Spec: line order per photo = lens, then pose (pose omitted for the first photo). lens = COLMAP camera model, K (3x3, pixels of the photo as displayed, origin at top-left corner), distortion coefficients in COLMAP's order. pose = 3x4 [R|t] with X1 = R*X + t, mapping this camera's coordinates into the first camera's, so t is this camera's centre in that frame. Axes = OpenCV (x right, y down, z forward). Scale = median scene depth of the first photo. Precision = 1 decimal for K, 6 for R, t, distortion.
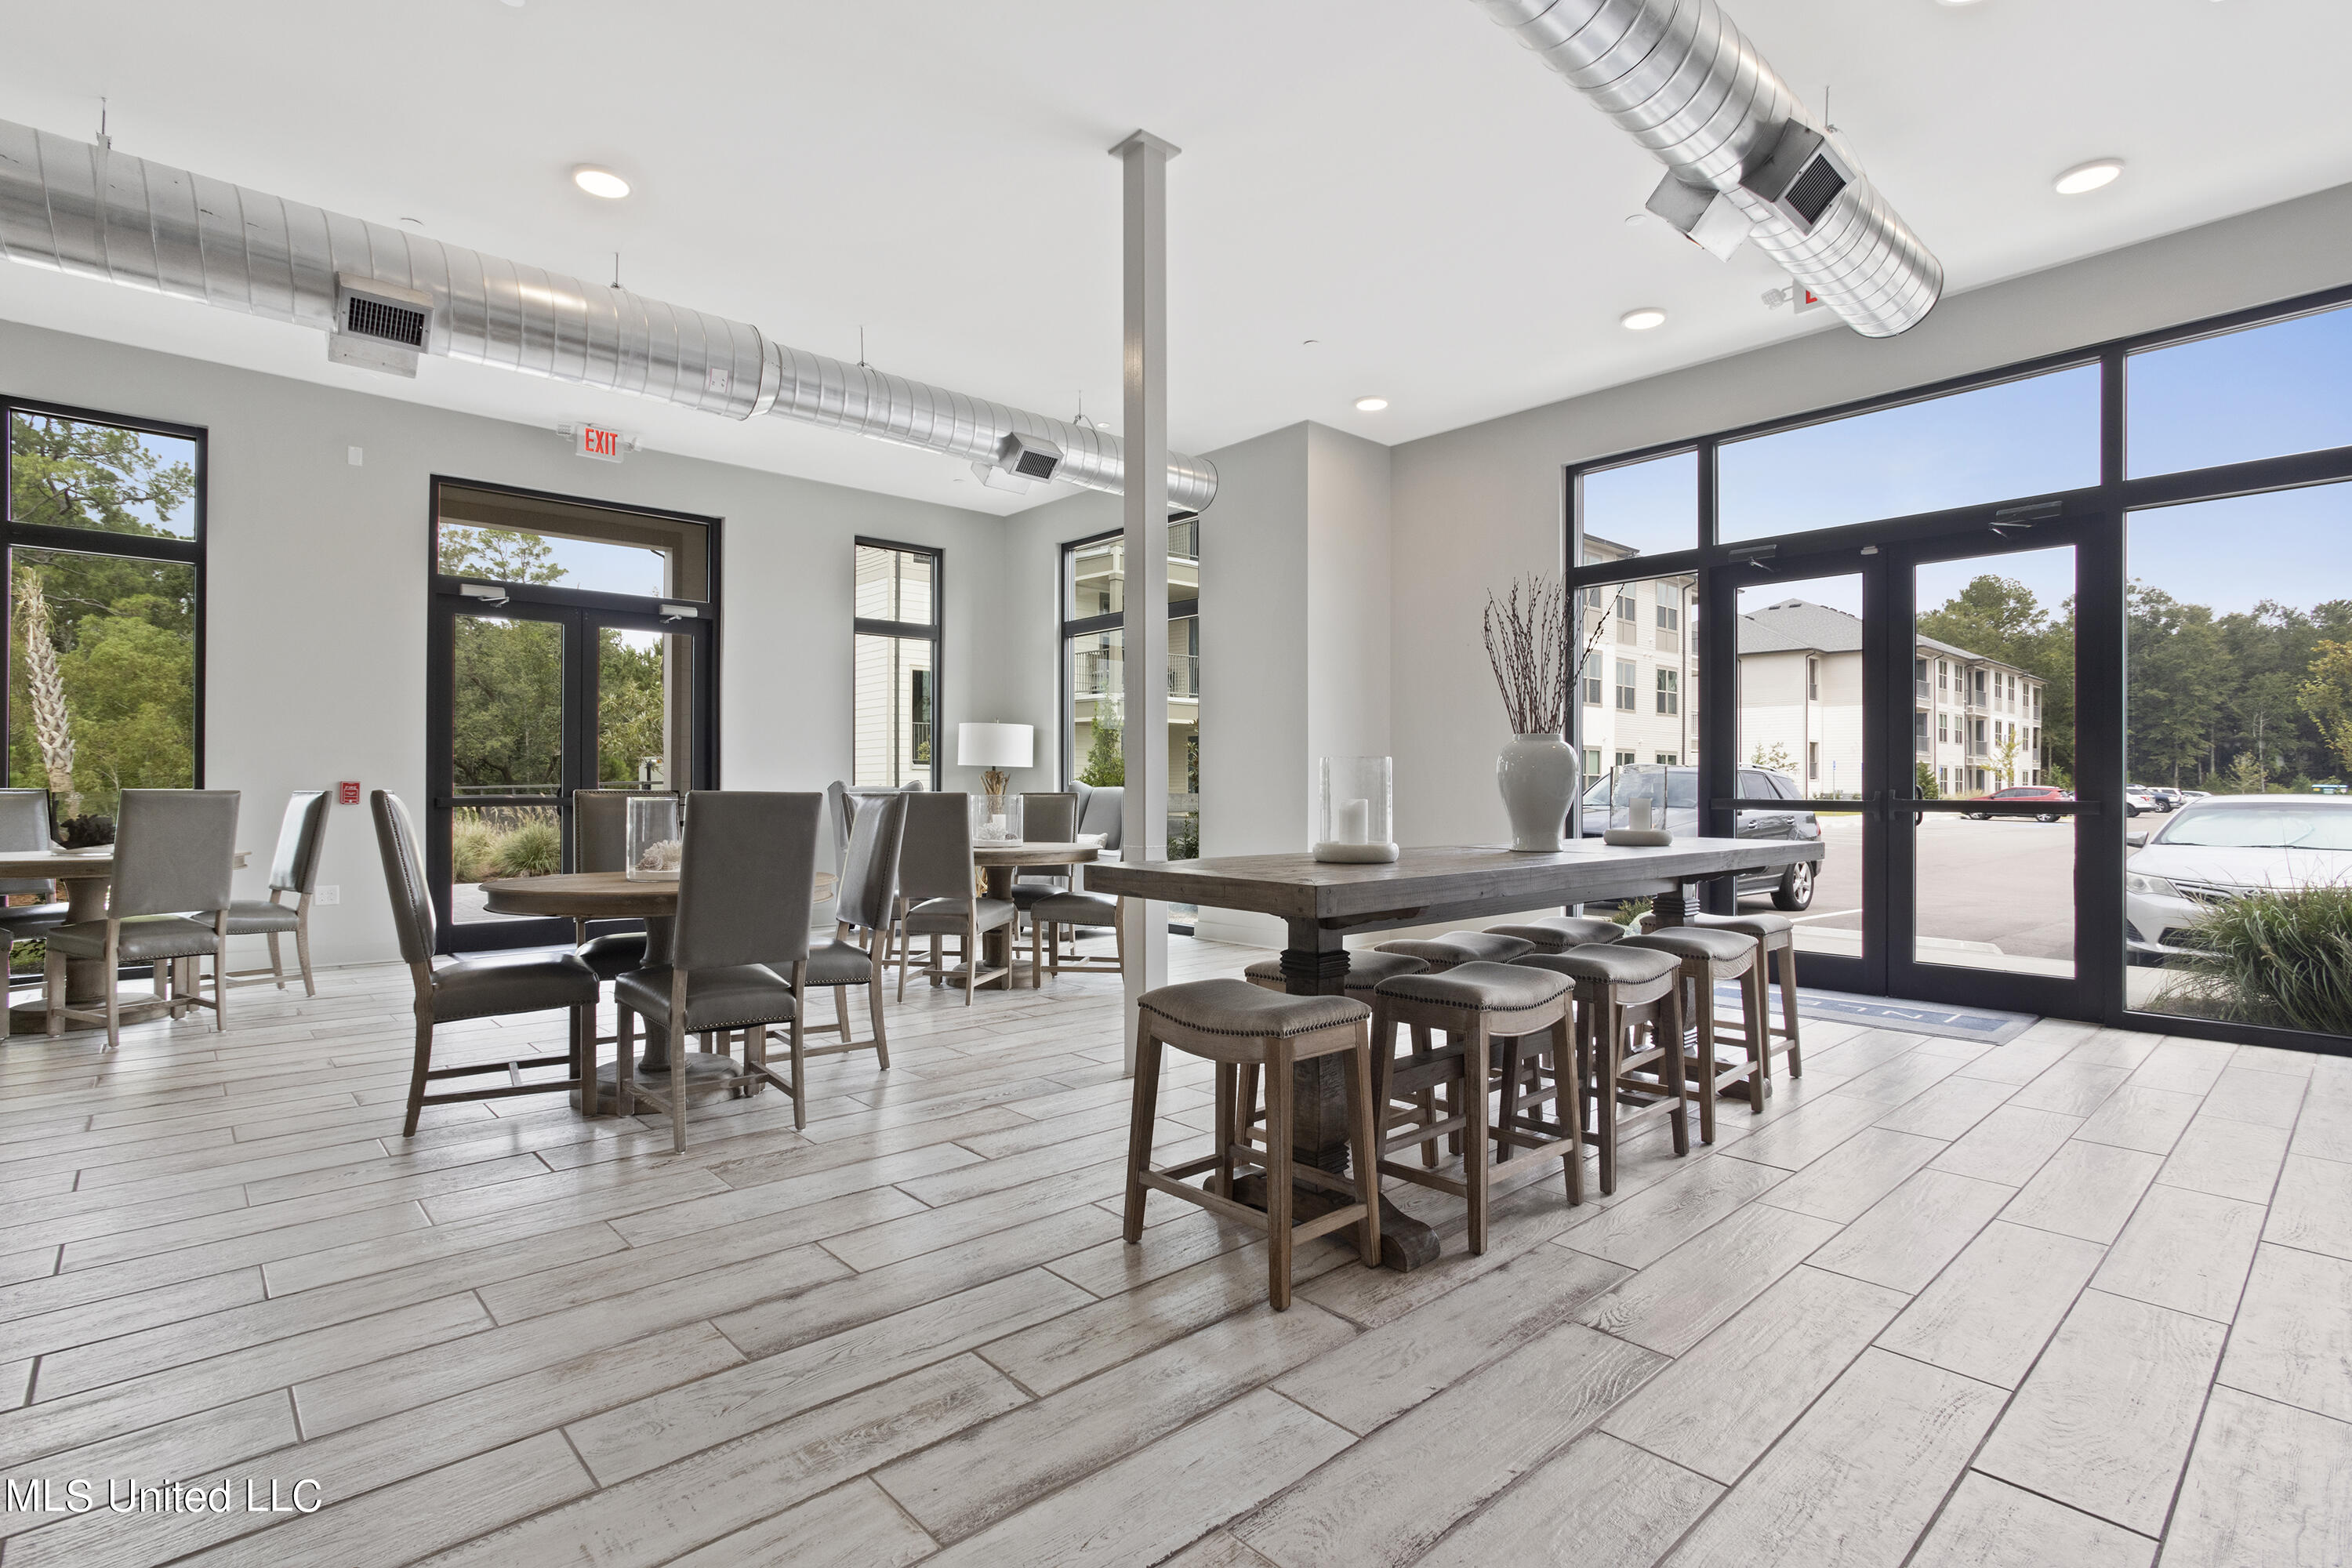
lens RADIAL K [[1135.0, 0, 1170.2], [0, 1135.0, 771.2], [0, 0, 1]] dist [-0.029571, 0.022176]
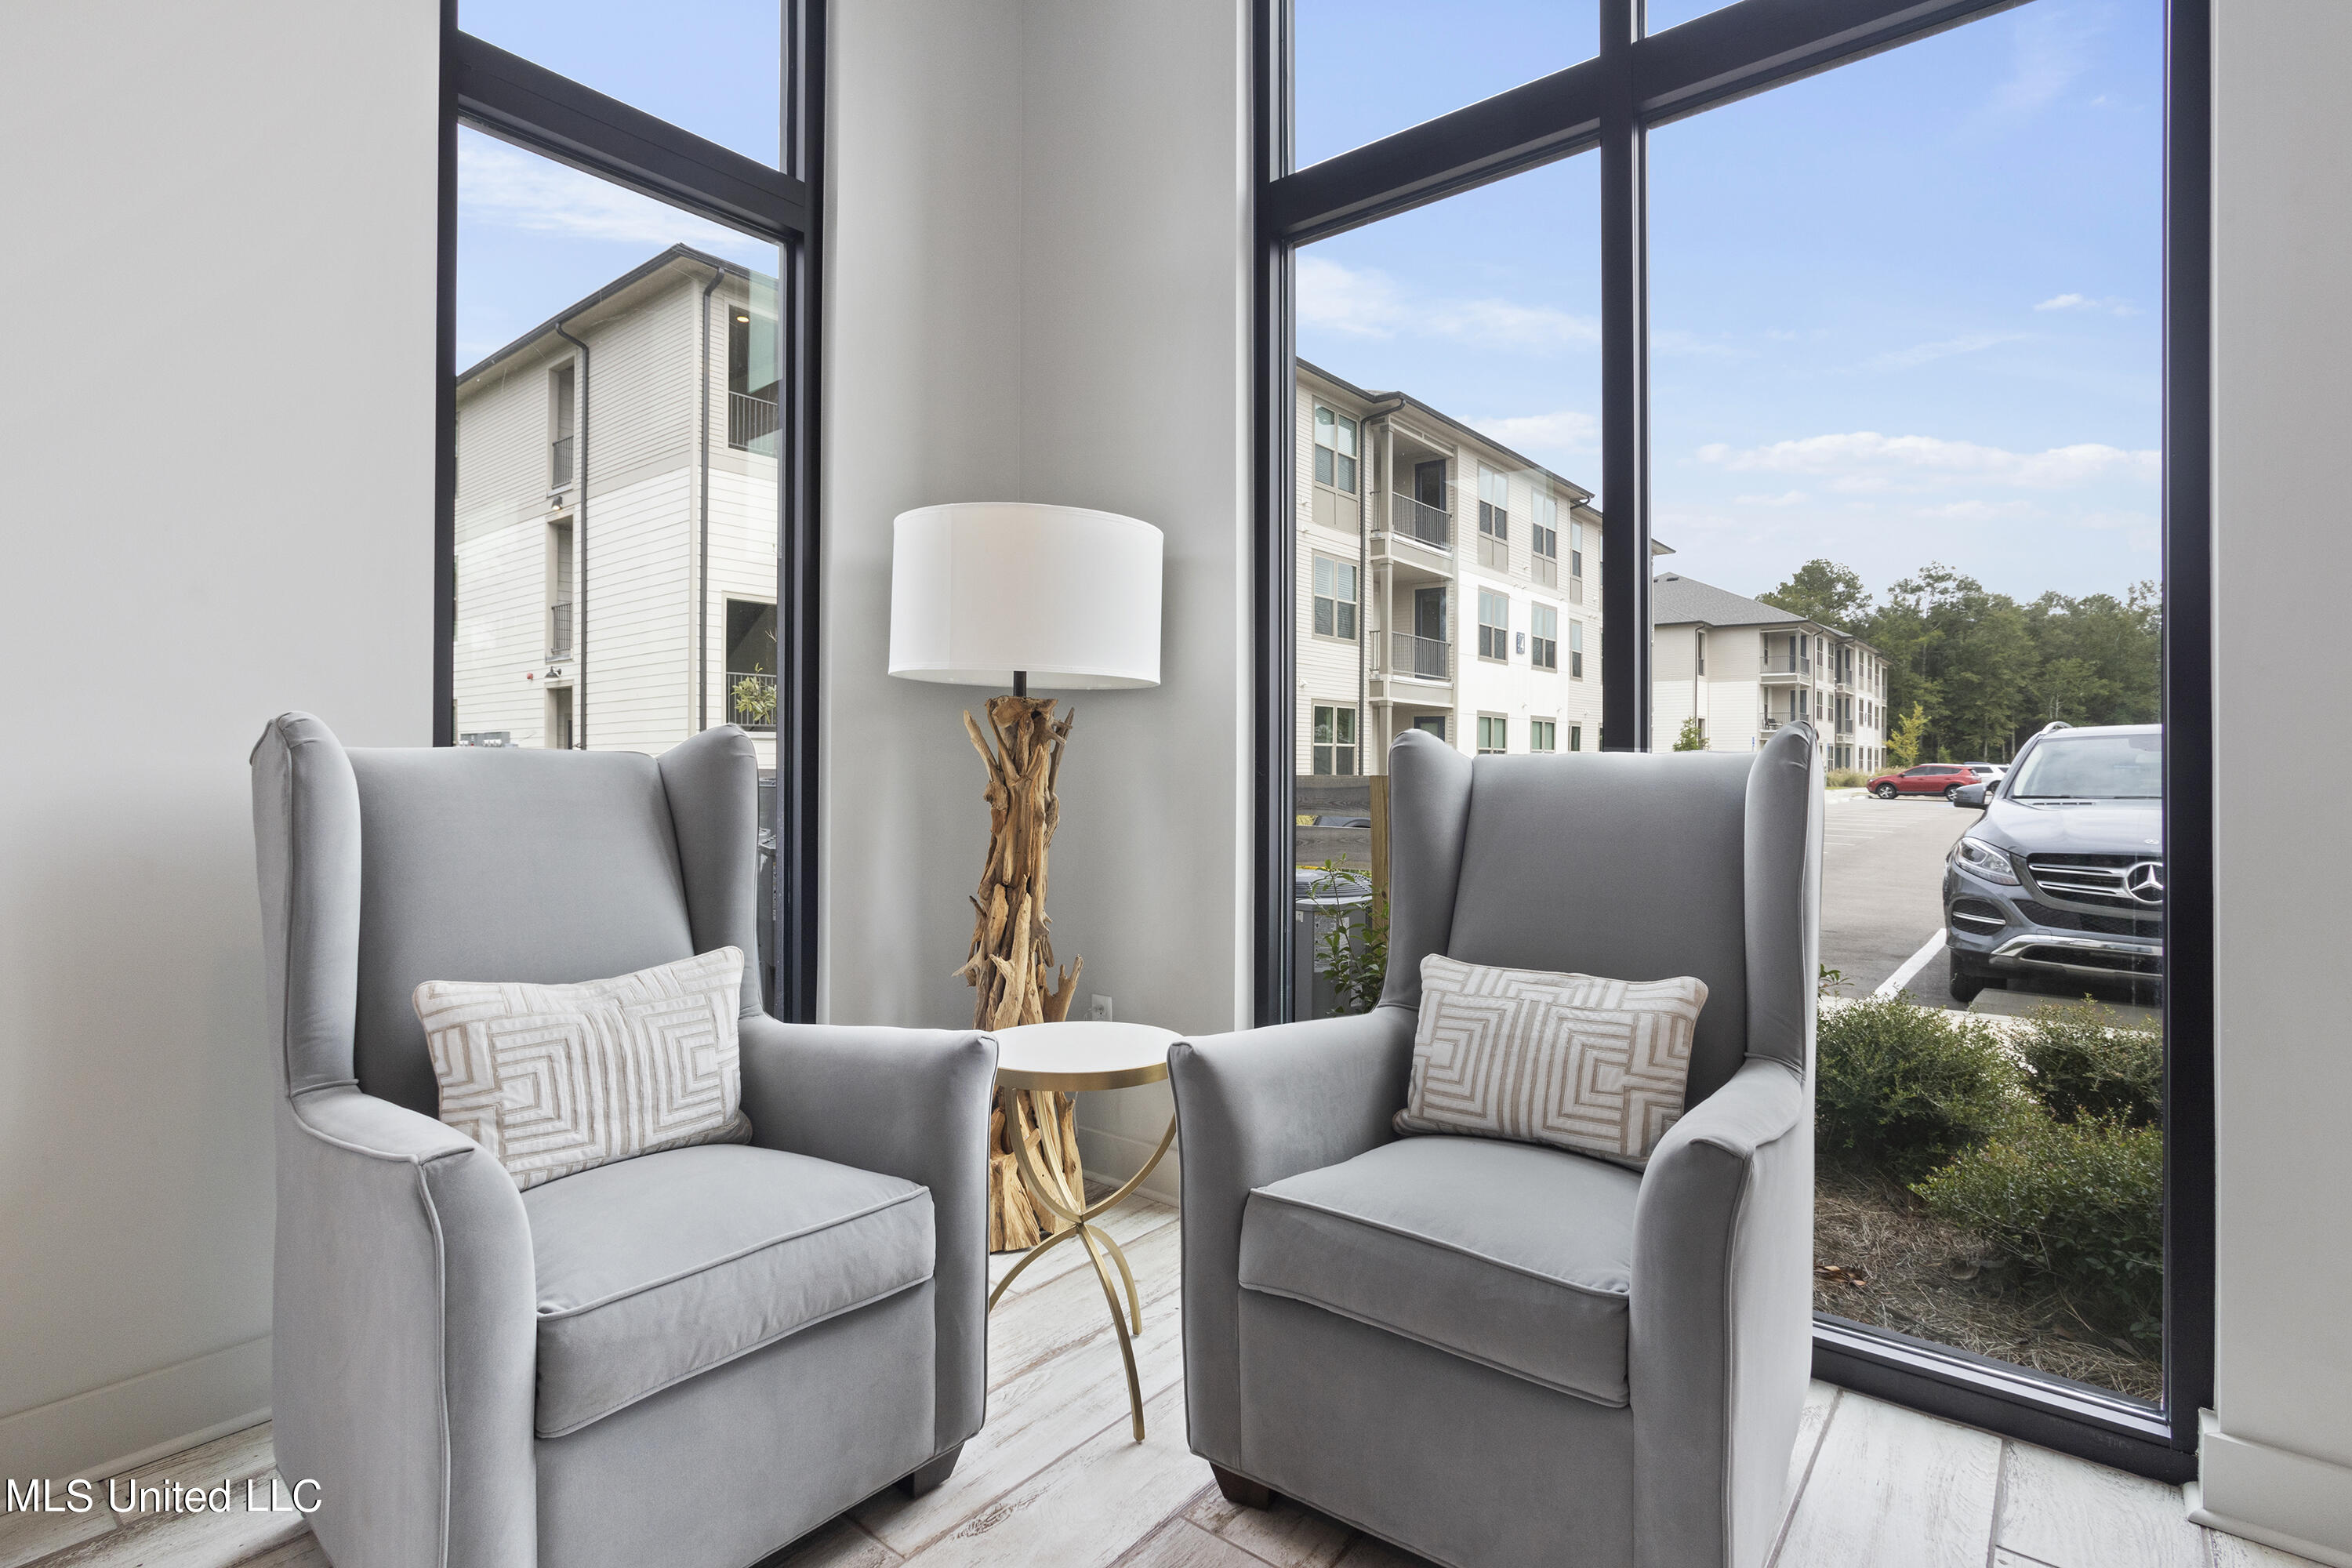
lens RADIAL K [[1135.0, 0, 1170.2], [0, 1135.0, 771.2], [0, 0, 1]] dist [-0.029571, 0.022176]
pose [[0.989172, -0.000104, 0.146760, -0.163254], [-0.002757, 0.999810, 0.019286, 0.012524], [-0.146734, -0.019482, 0.988984, 0.742564]]
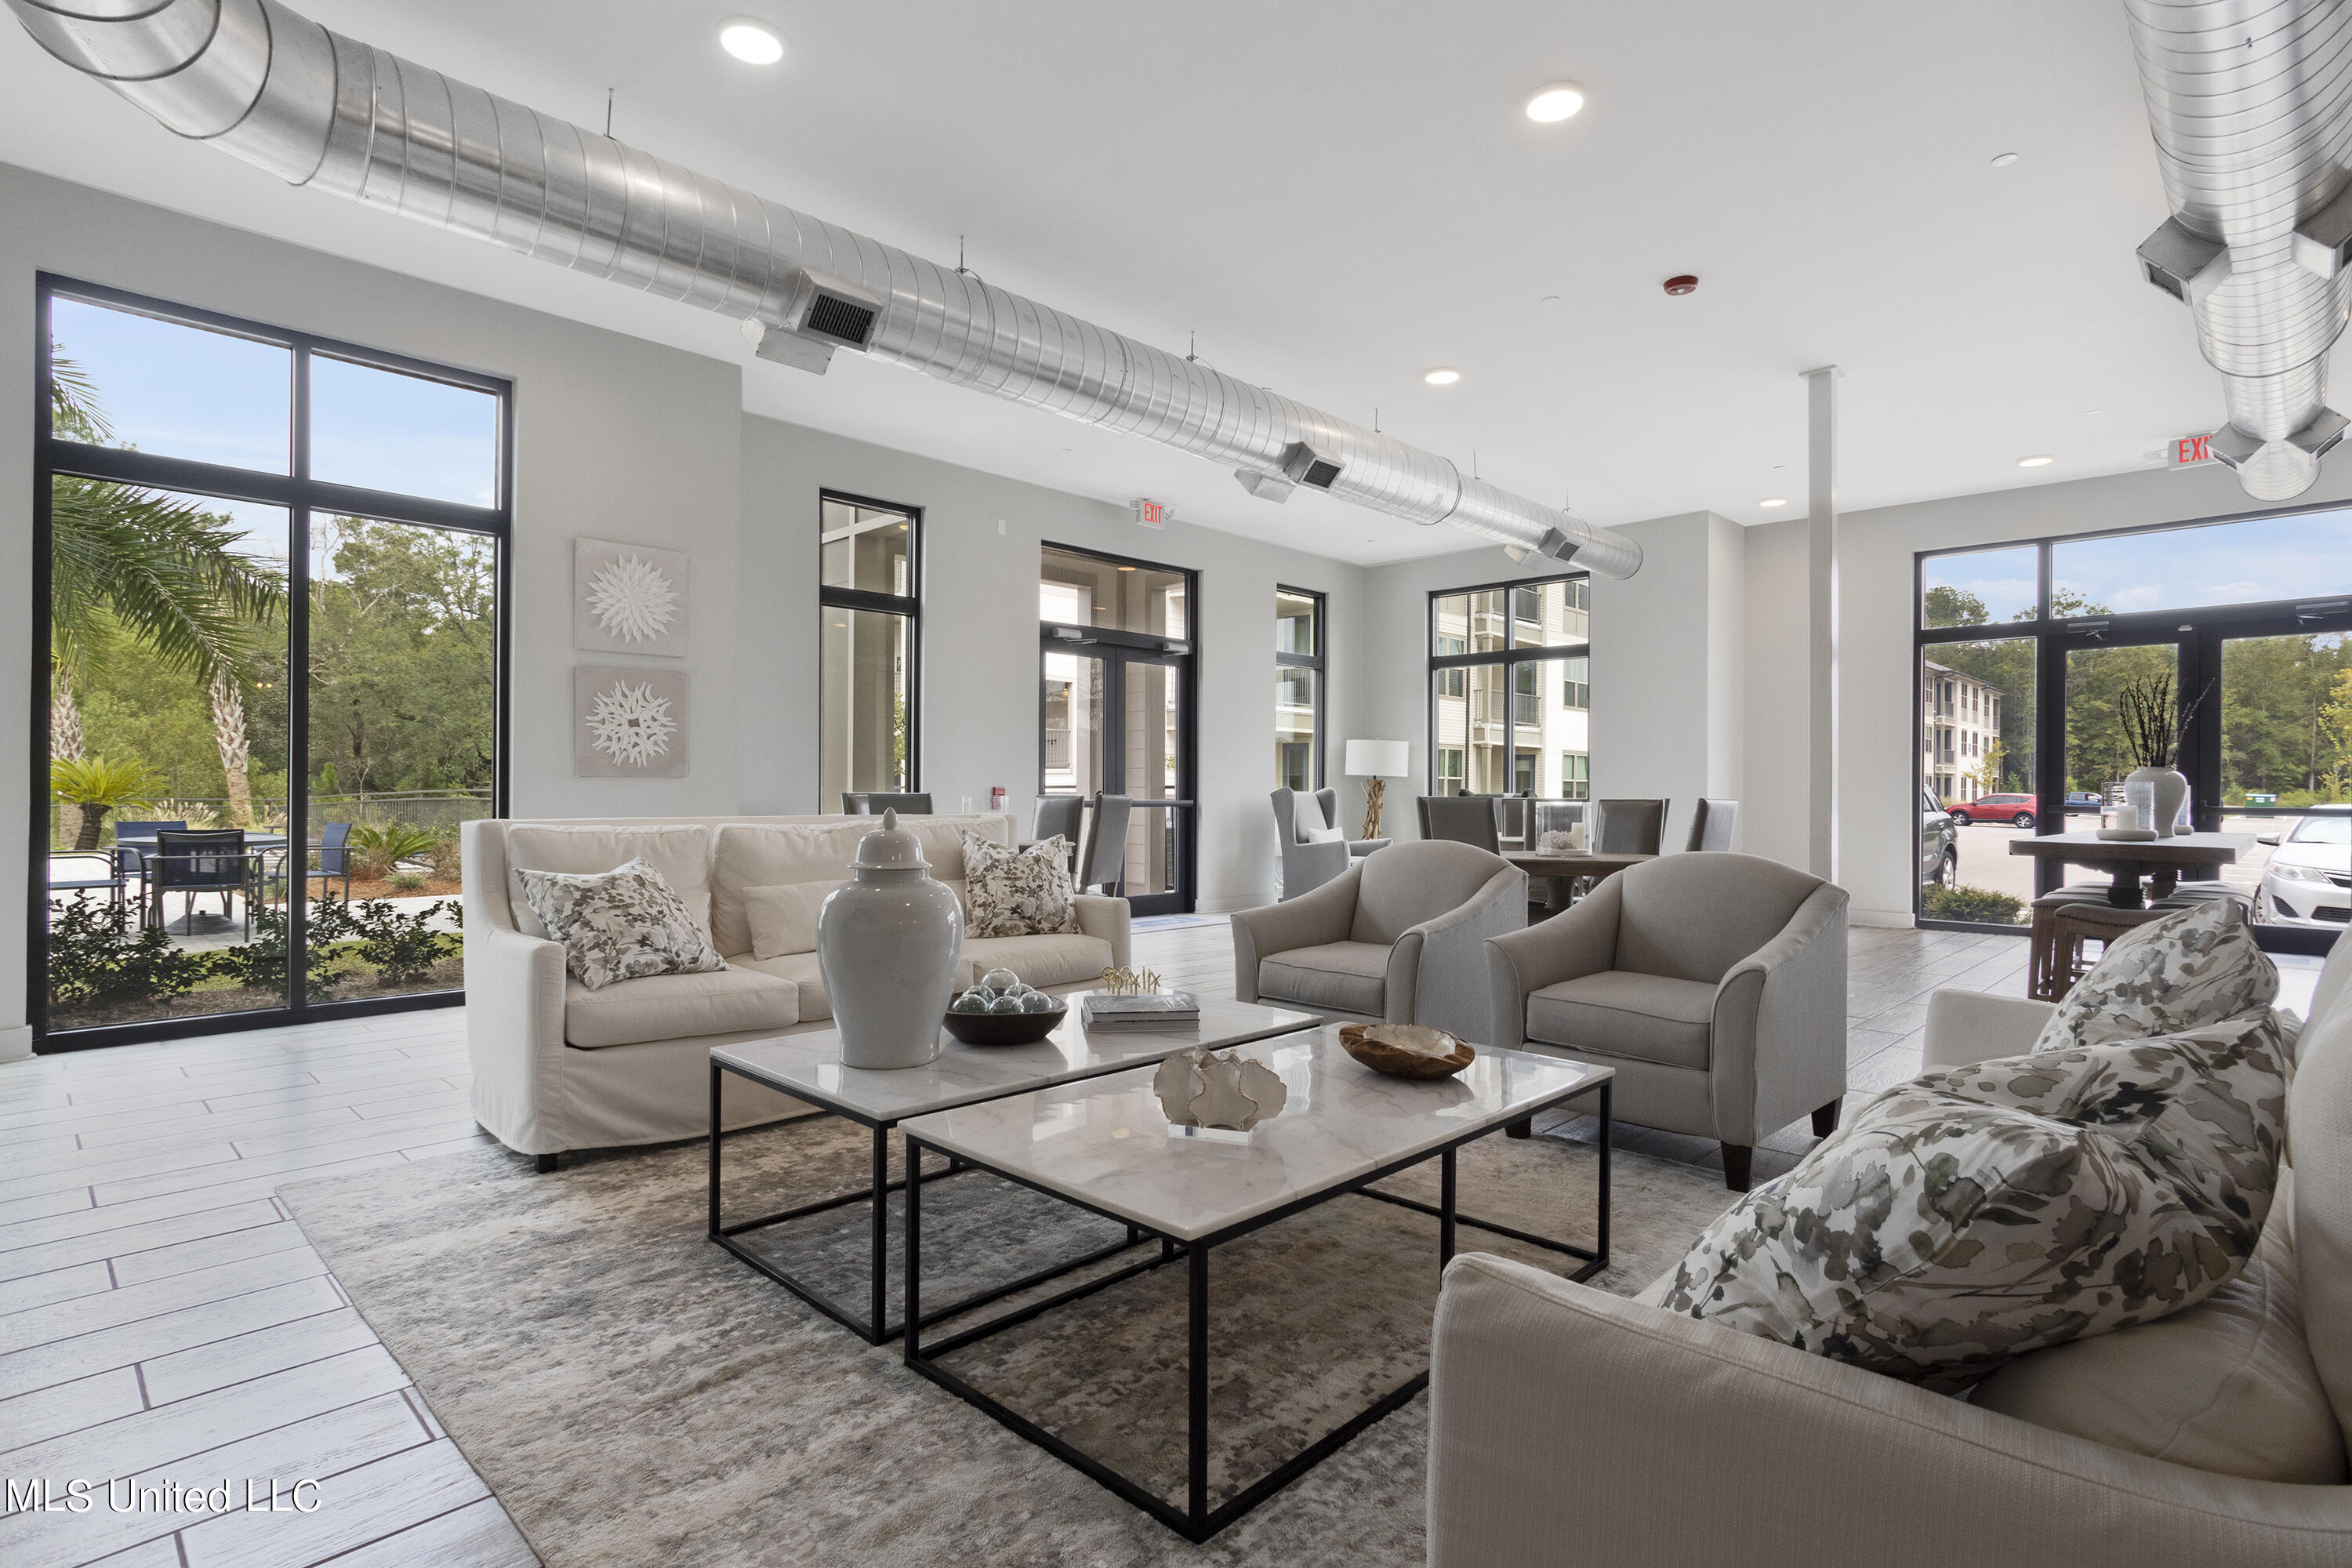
lens RADIAL K [[1175.8, 0, 1205.4], [0, 1175.8, 780.6], [0, 0, 1]] dist [0.024423, -0.000256]
pose [[0.995986, 0.005608, 0.089335, -0.457115], [-0.006146, 0.999965, 0.005744, -0.005526], [-0.089300, -0.006270, 0.995985, -0.233567]]
